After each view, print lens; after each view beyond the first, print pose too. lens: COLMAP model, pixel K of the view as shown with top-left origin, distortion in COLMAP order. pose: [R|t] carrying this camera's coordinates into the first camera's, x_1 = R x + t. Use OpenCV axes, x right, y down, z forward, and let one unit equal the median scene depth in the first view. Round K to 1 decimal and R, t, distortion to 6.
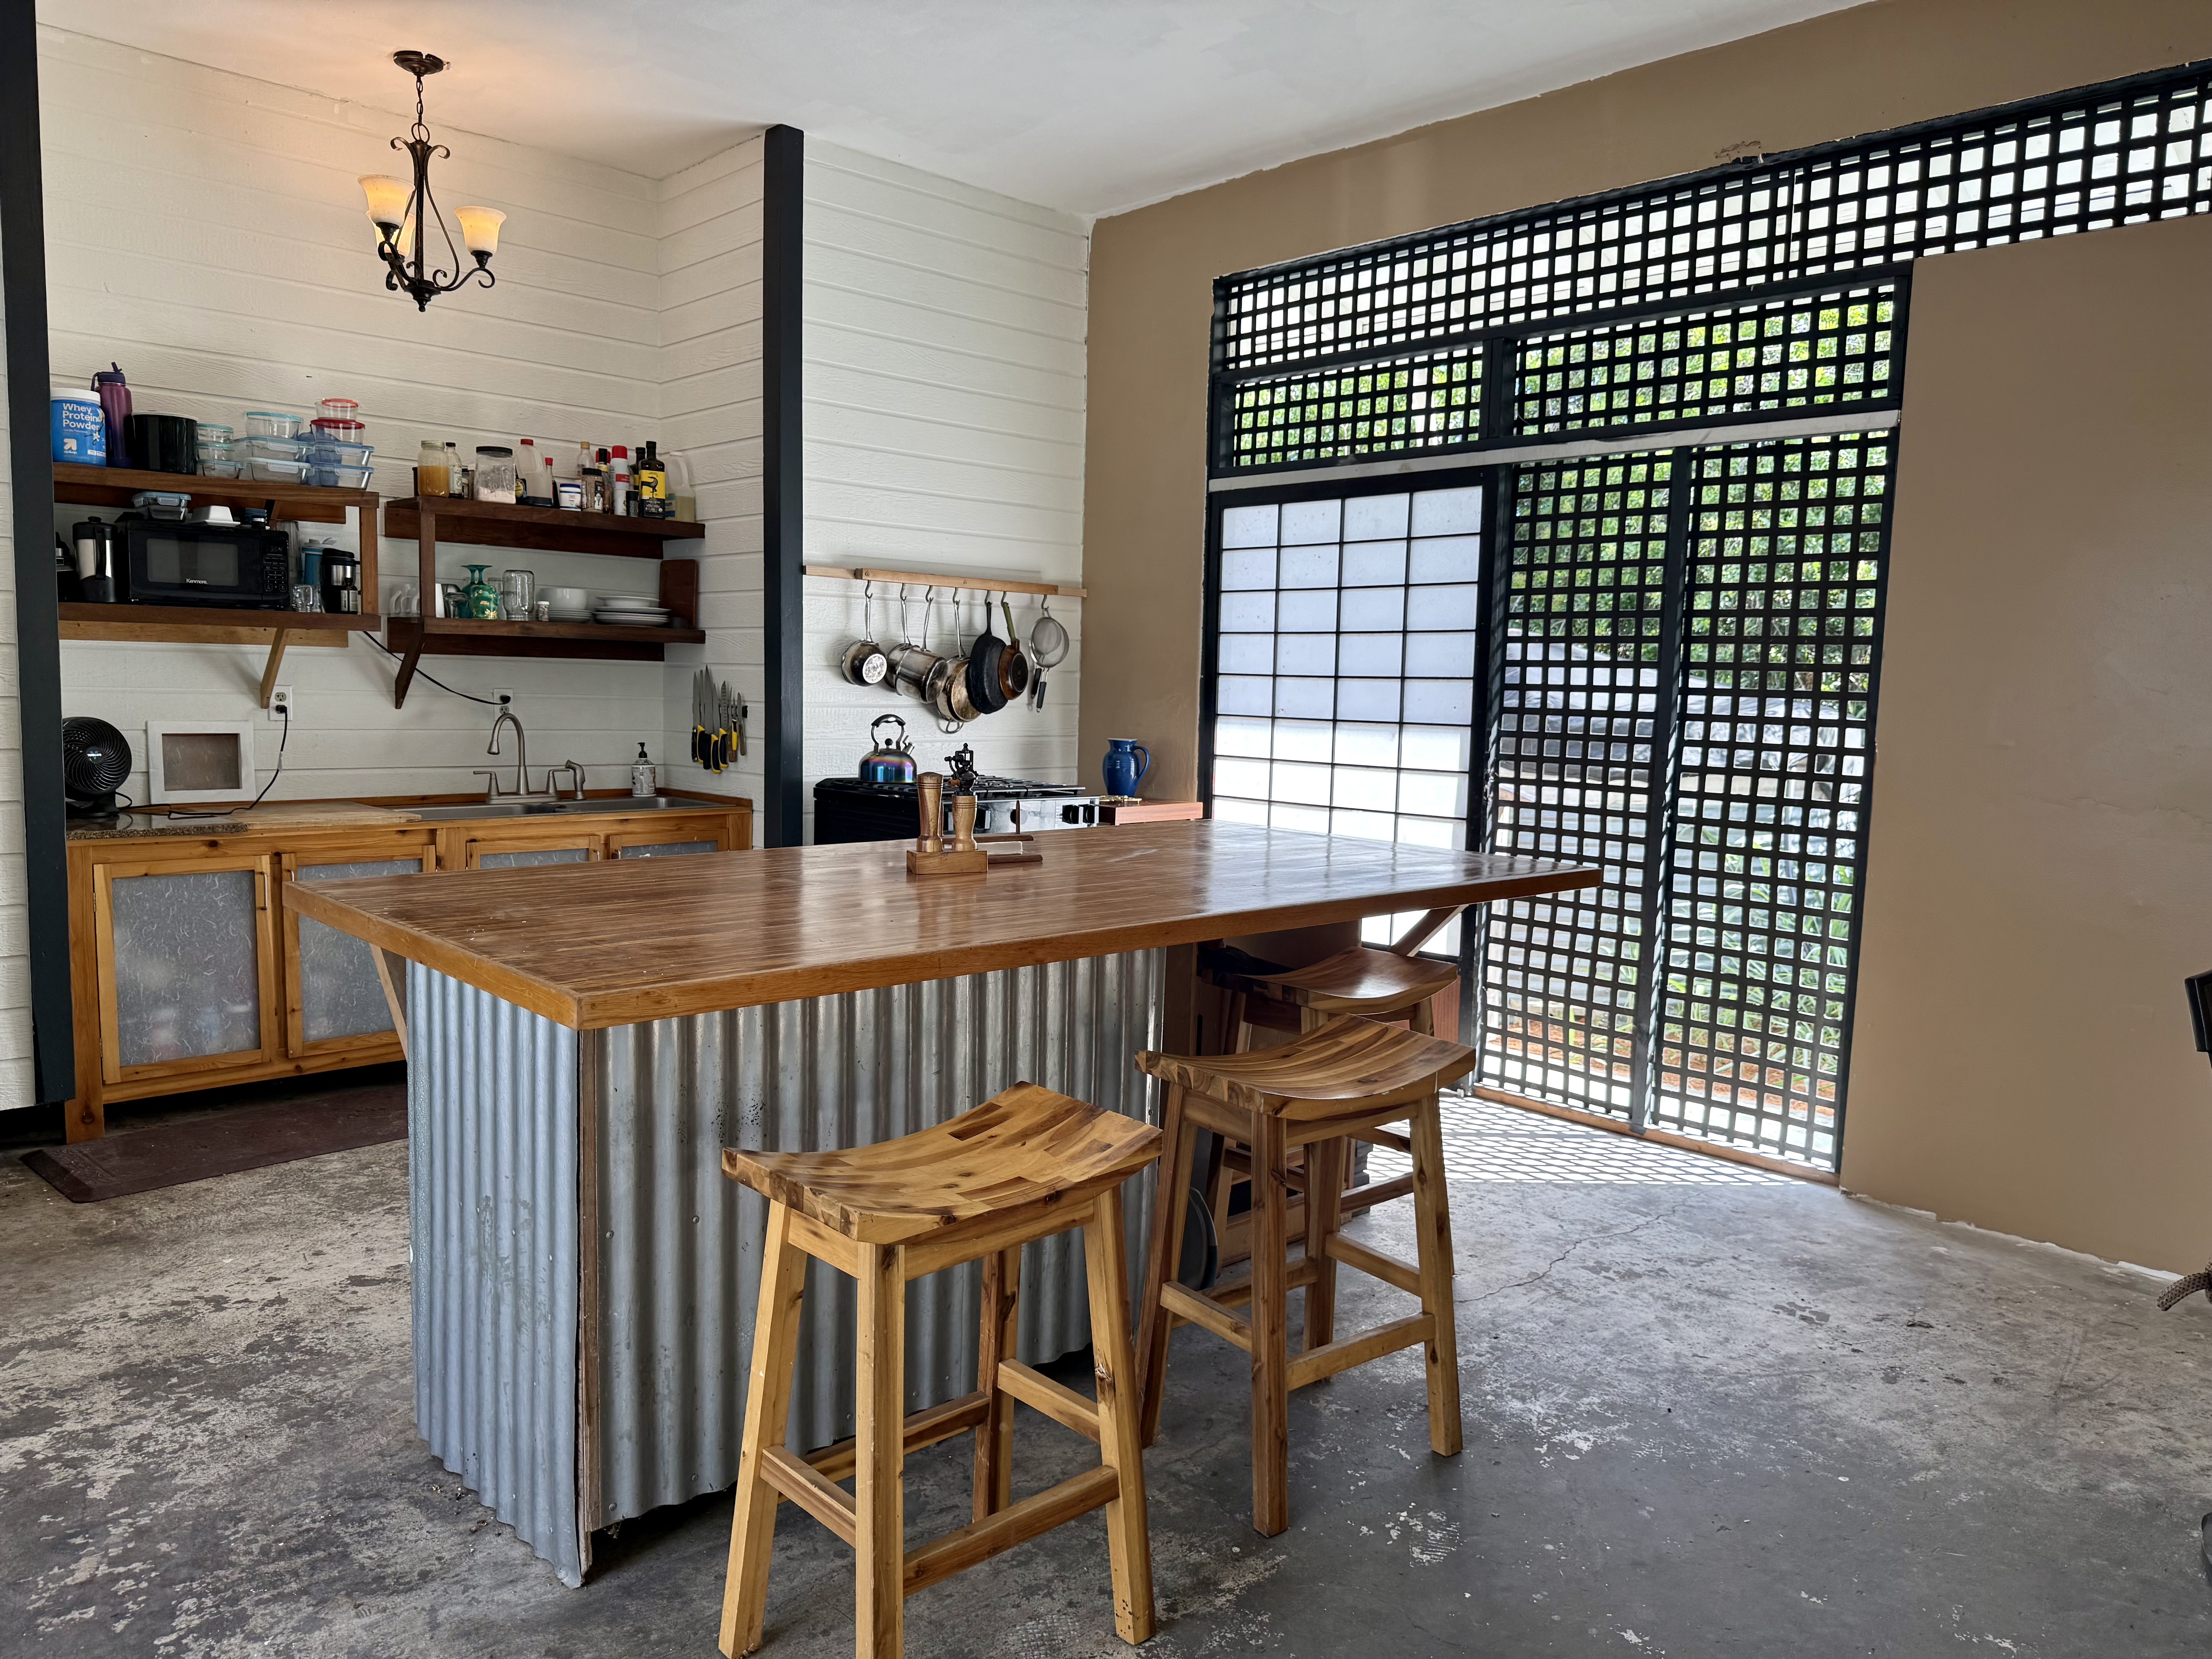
lens RADIAL K [[1559.4, 0, 1106.0], [0, 1559.4, 829.5], [0, 0, 1]] dist [0.008607, -0.019338]
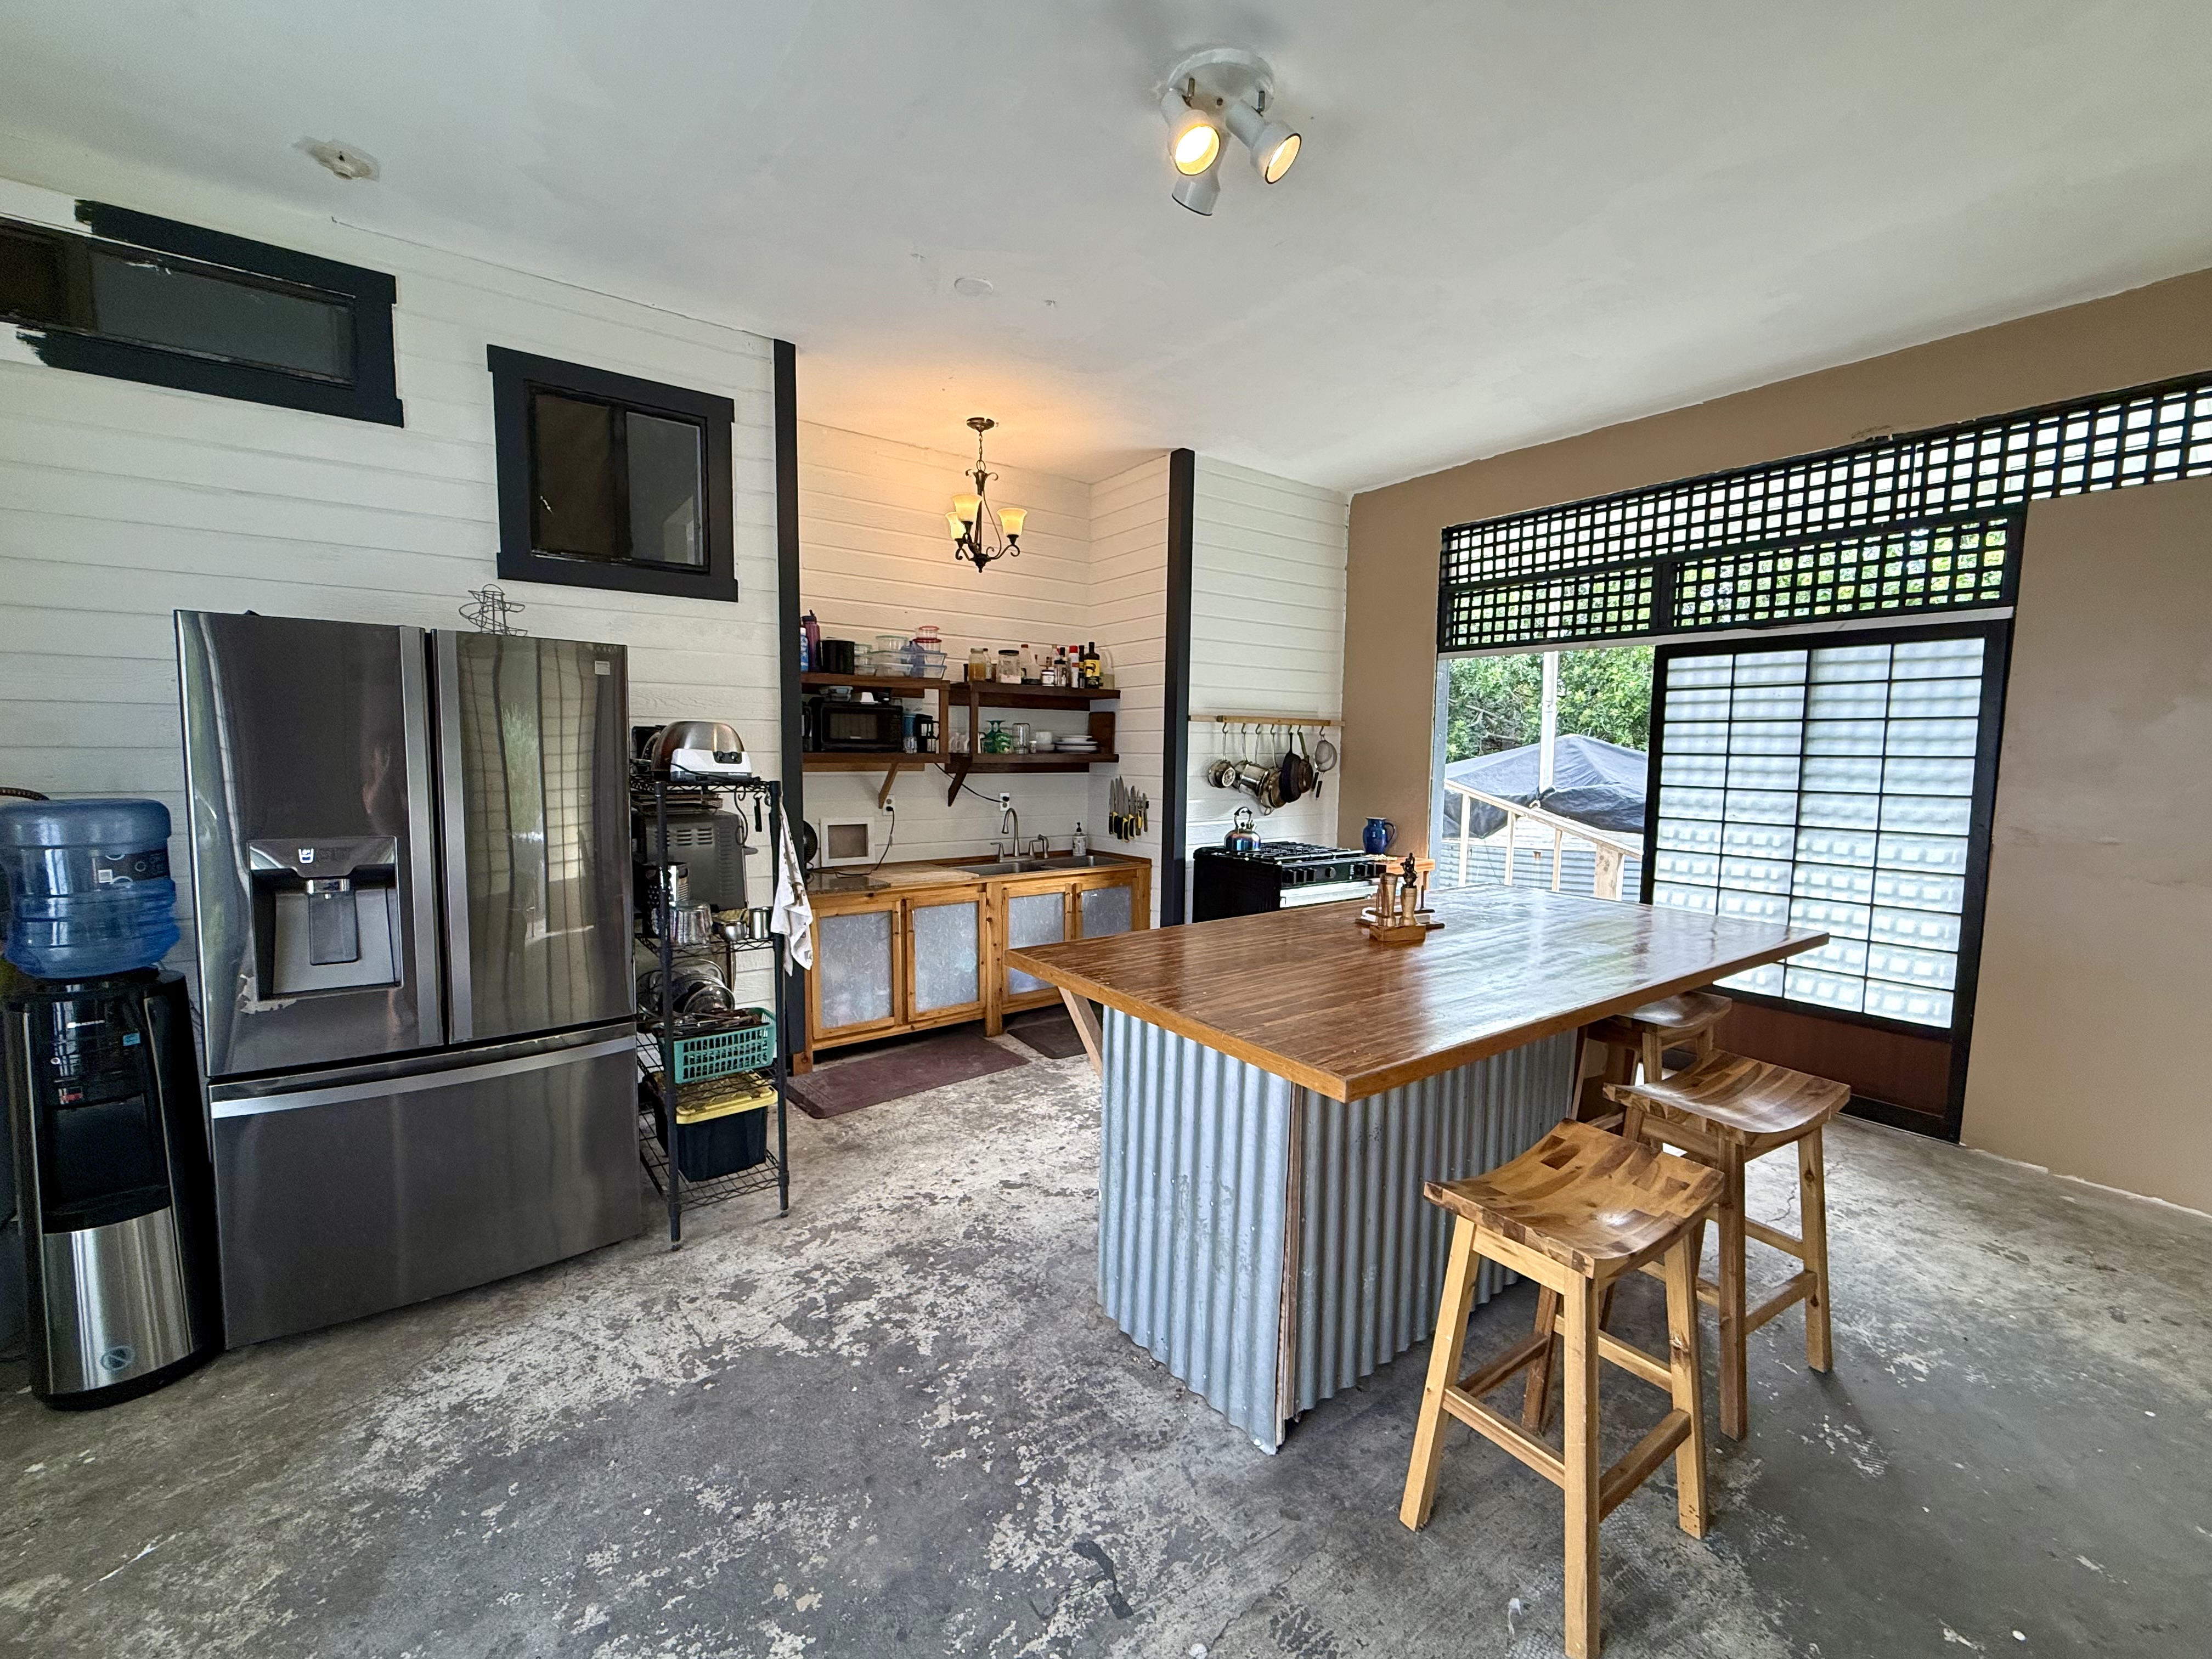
lens RADIAL K [[910.6, 0, 1106.0], [0, 910.6, 829.5], [0, 0, 1]] dist [-0.000590, -0.000376]
pose [[0.992171, -0.002838, -0.124852, -0.193869], [0.001724, 0.999958, -0.009034, -0.051173], [0.124872, 0.008748, 0.992134, 0.057716]]
